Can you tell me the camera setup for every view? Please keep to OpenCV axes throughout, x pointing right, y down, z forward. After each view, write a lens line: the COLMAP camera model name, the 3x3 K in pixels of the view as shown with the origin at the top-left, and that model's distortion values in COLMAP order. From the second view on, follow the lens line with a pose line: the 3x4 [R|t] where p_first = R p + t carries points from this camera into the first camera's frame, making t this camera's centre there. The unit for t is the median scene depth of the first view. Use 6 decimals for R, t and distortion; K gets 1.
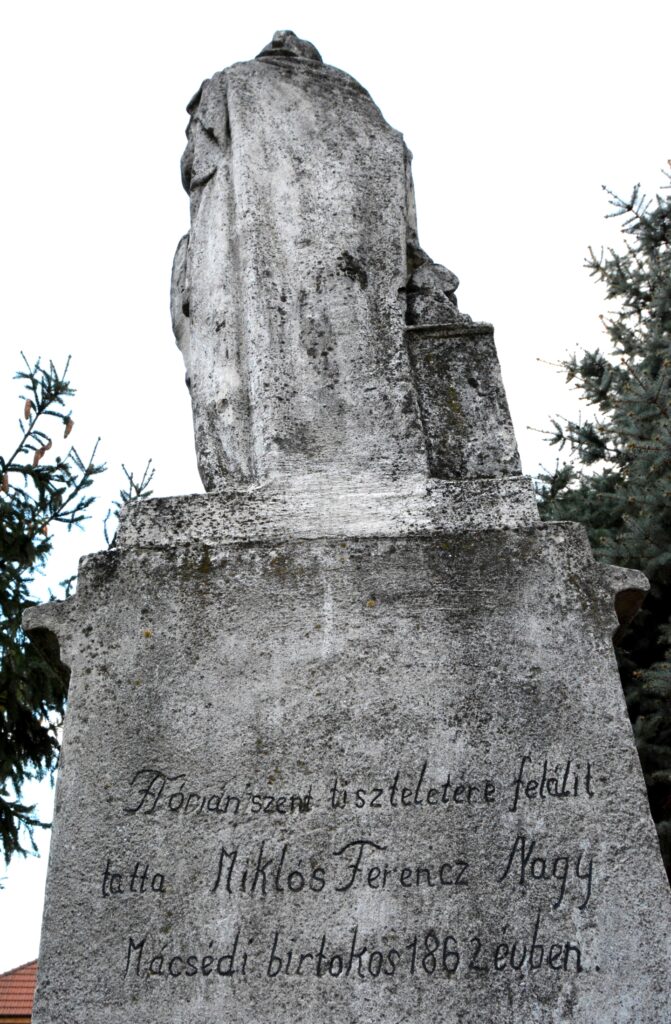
lens RADIAL K [[815.2, 0, 335.4], [0, 815.2, 511.2], [0, 0, 1]] dist [-0.005000, -0.002513]
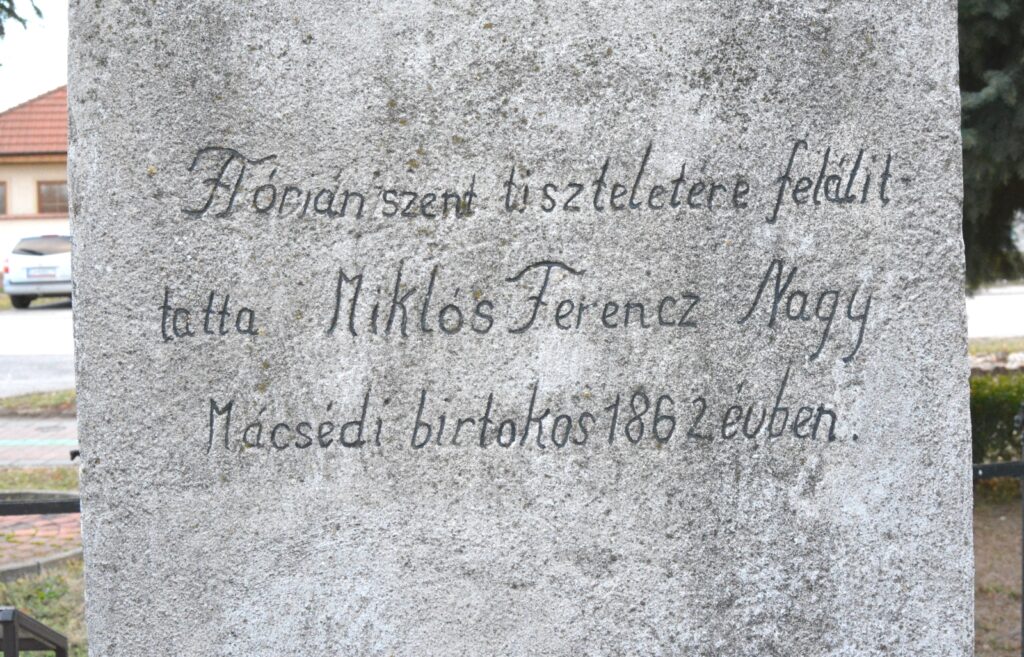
lens RADIAL K [[973.3, 0, 513.0], [0, 973.3, 328.6], [0, 0, 1]] dist [-0.043856, 0.000000]
pose [[0.997732, 0.034290, 0.057927, -0.042048], [-0.061139, 0.821669, 0.566677, -0.002278], [-0.028165, -0.568933, 0.821901, 0.314784]]
